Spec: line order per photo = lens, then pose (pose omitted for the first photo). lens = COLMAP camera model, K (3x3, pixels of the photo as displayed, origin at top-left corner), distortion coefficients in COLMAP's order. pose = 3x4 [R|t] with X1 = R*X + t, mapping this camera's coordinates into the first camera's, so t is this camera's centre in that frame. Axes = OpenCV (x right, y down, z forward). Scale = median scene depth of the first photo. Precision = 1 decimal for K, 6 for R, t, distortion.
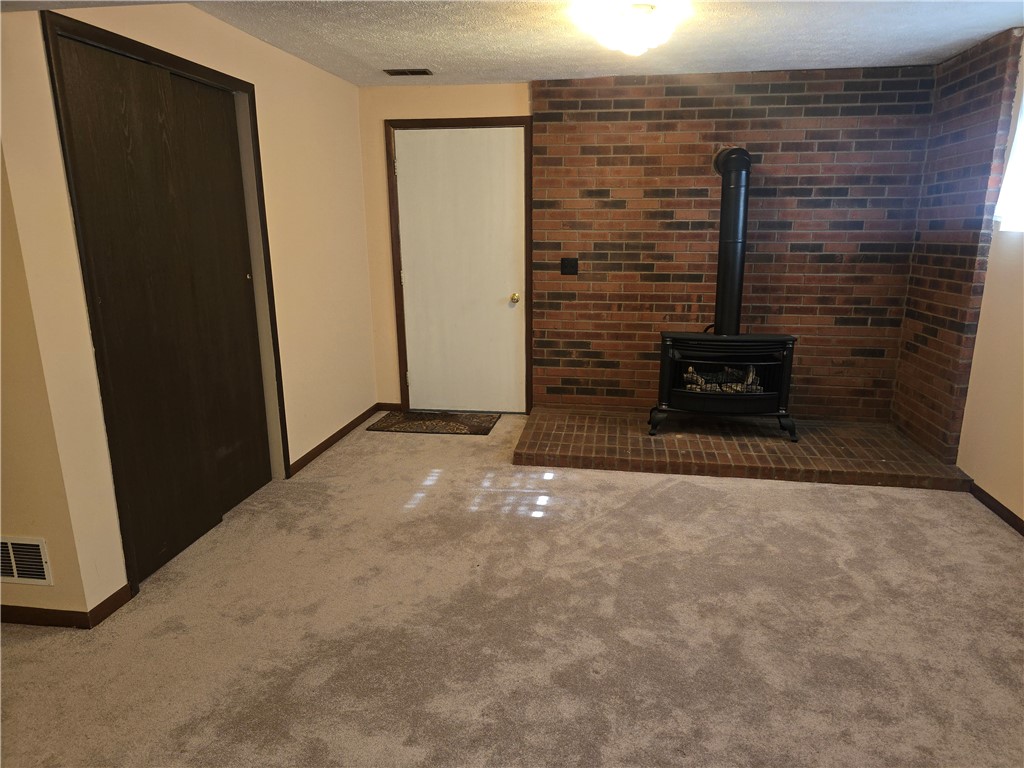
lens RADIAL K [[683.6, 0, 504.5], [0, 683.6, 392.0], [0, 0, 1]] dist [0.076049, -0.059631]
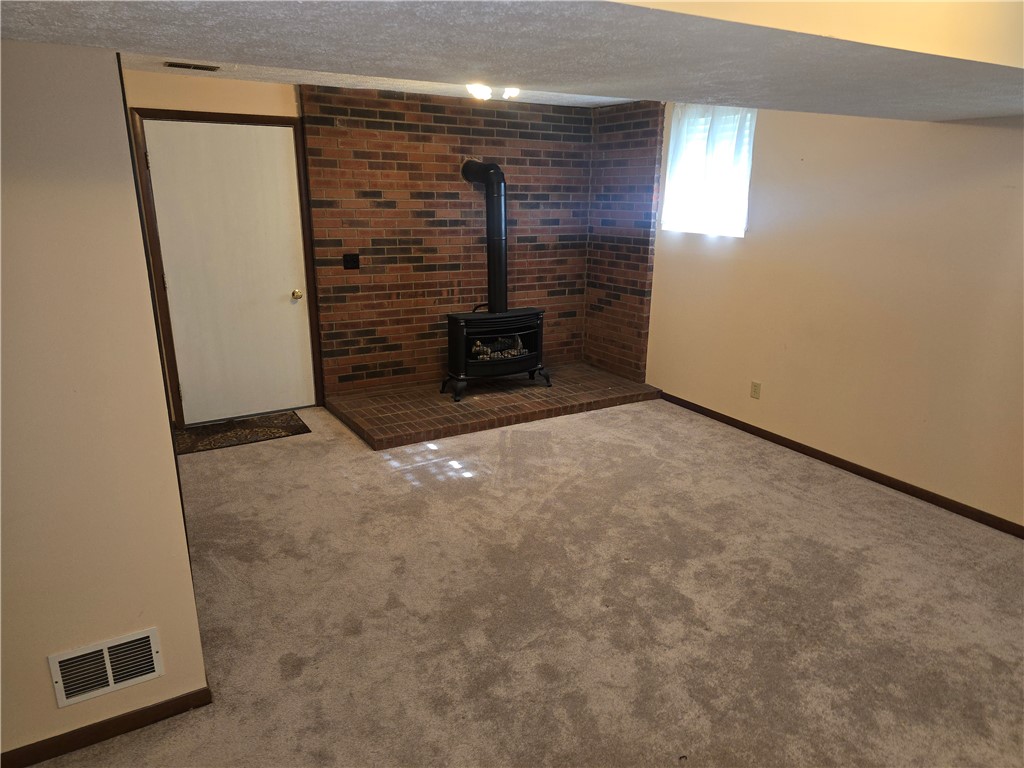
lens RADIAL K [[683.6, 0, 510.2], [0, 683.6, 388.6], [0, 0, 1]] dist [0.076049, -0.059631]
pose [[0.772673, -0.172030, 0.611050, -0.445892], [0.141871, 0.985030, 0.097922, -0.063959], [-0.618748, 0.011029, 0.785512, 0.004984]]
